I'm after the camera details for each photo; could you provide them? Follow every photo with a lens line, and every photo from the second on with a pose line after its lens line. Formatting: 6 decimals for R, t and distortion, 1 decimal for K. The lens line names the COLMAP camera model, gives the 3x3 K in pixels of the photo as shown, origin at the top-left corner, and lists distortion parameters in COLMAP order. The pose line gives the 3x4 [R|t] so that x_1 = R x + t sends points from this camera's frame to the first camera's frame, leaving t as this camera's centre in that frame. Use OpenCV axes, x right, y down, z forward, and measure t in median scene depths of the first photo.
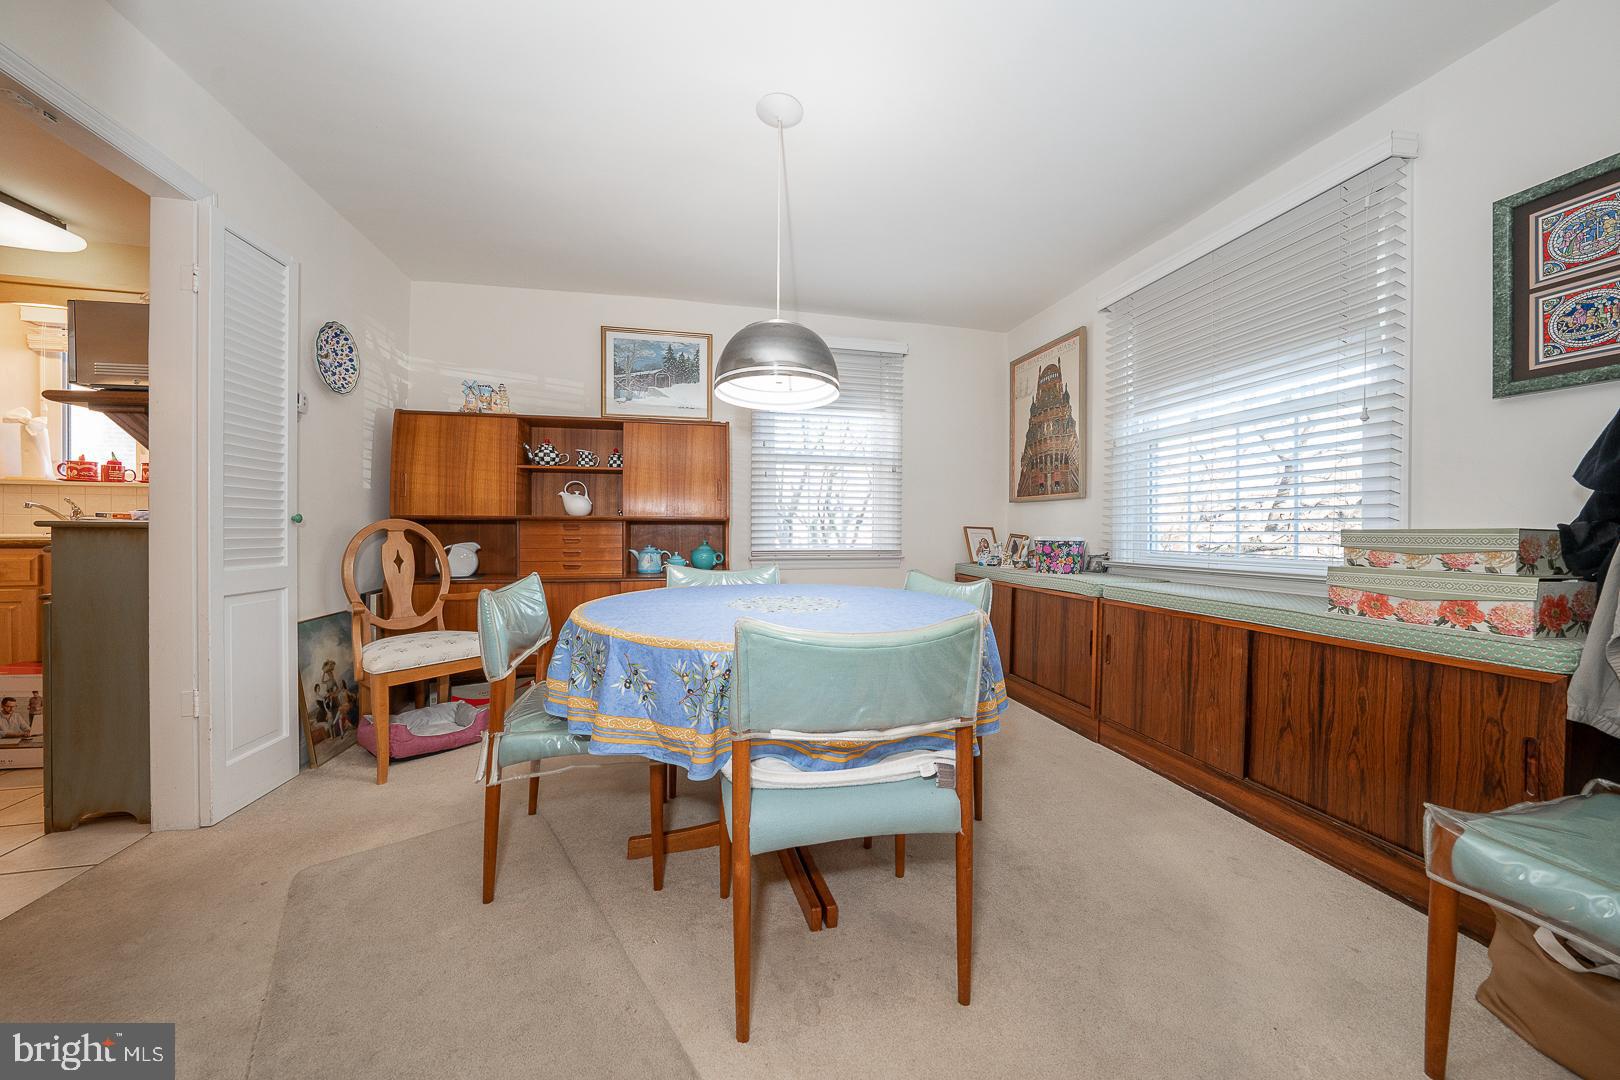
lens RADIAL K [[552.3, 0, 817.7], [0, 552.3, 532.8], [0, 0, 1]] dist [-0.022602, 0.003289]
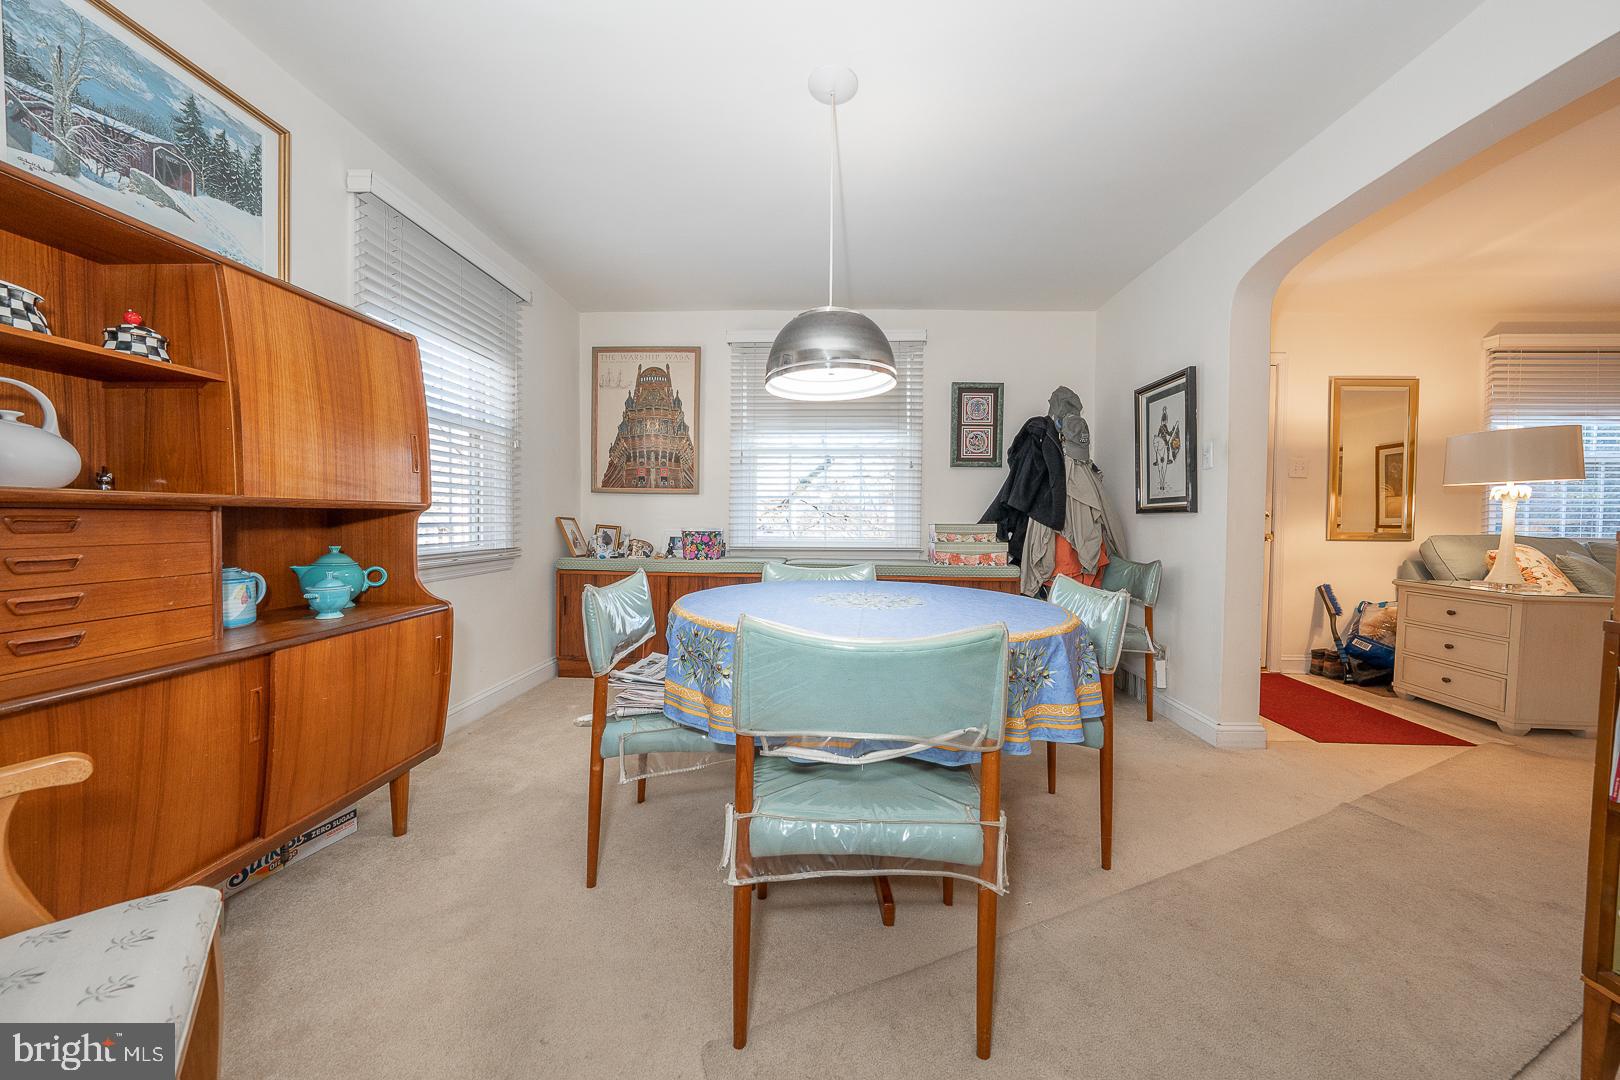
lens RADIAL K [[552.3, 0, 811.0], [0, 552.3, 537.2], [0, 0, 1]] dist [-0.022602, 0.003289]
pose [[0.280764, -0.031444, 0.959262, -0.549158], [-0.003254, 0.999426, 0.033713, -0.011533], [-0.959771, -0.012587, 0.280501, 0.413011]]
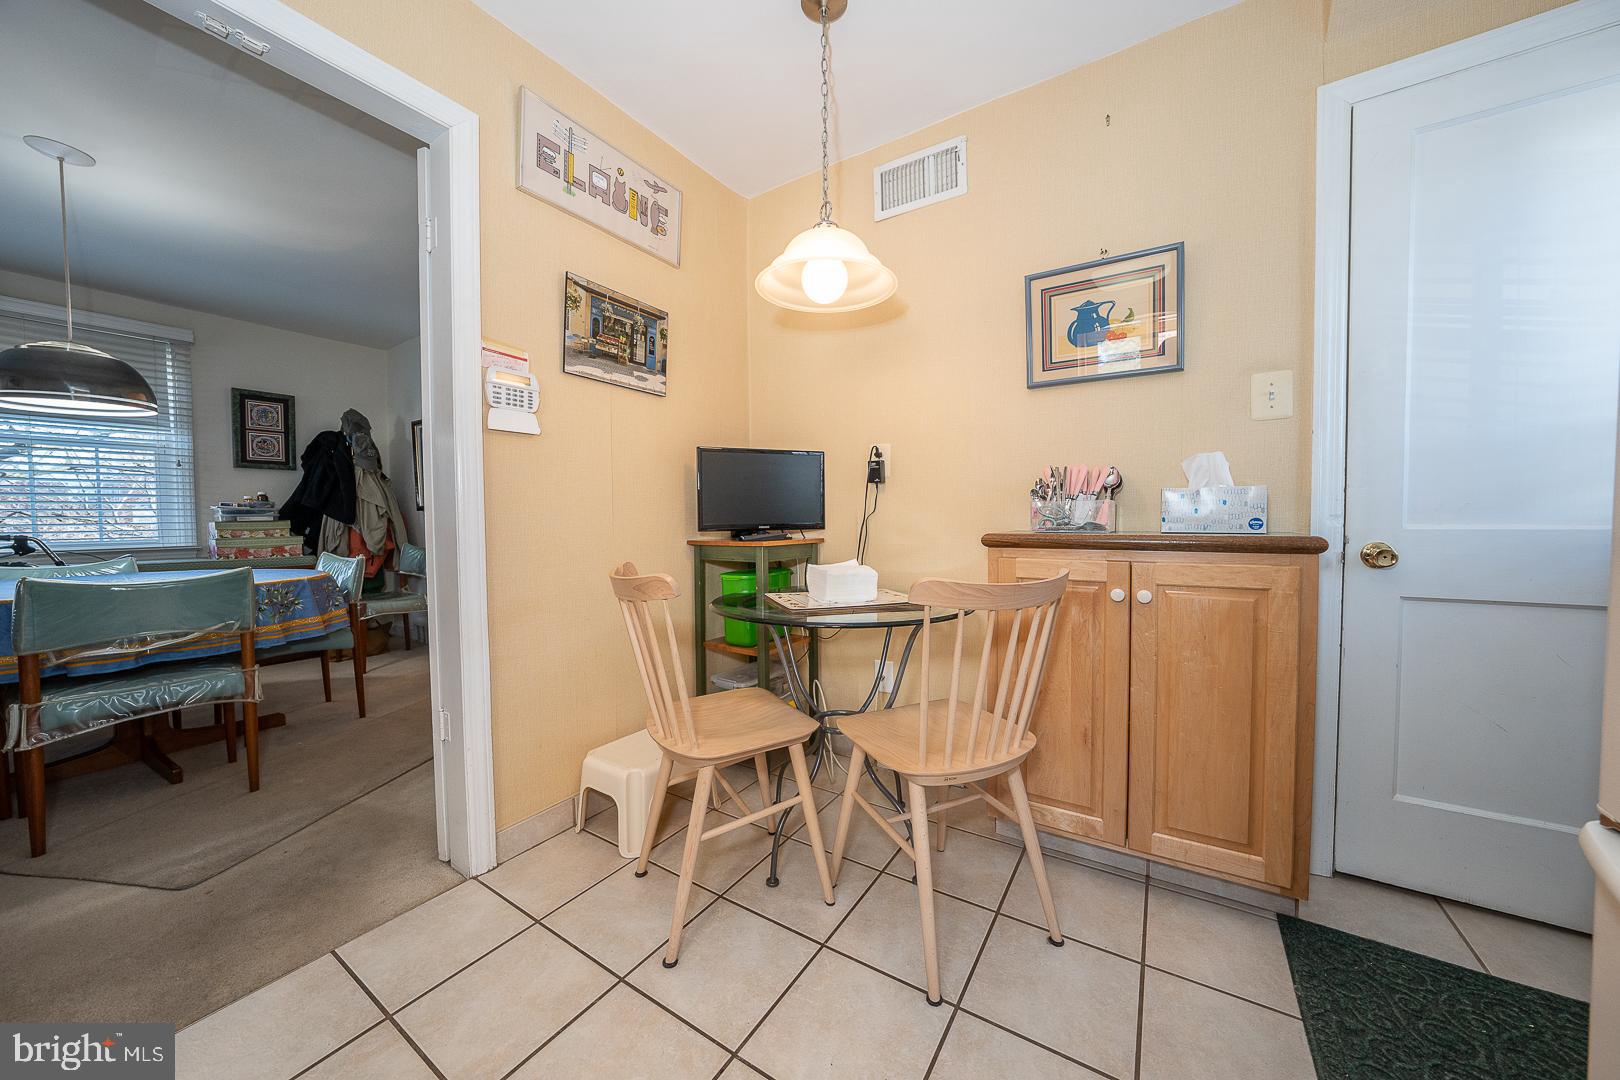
lens RADIAL K [[552.3, 0, 805.8], [0, 552.3, 532.3], [0, 0, 1]] dist [-0.022602, 0.003289]
pose [[-0.680458, -0.021365, 0.732476, -1.060118], [0.009320, 0.999242, 0.037804, -0.011038], [-0.732728, 0.032551, -0.679743, 0.352562]]
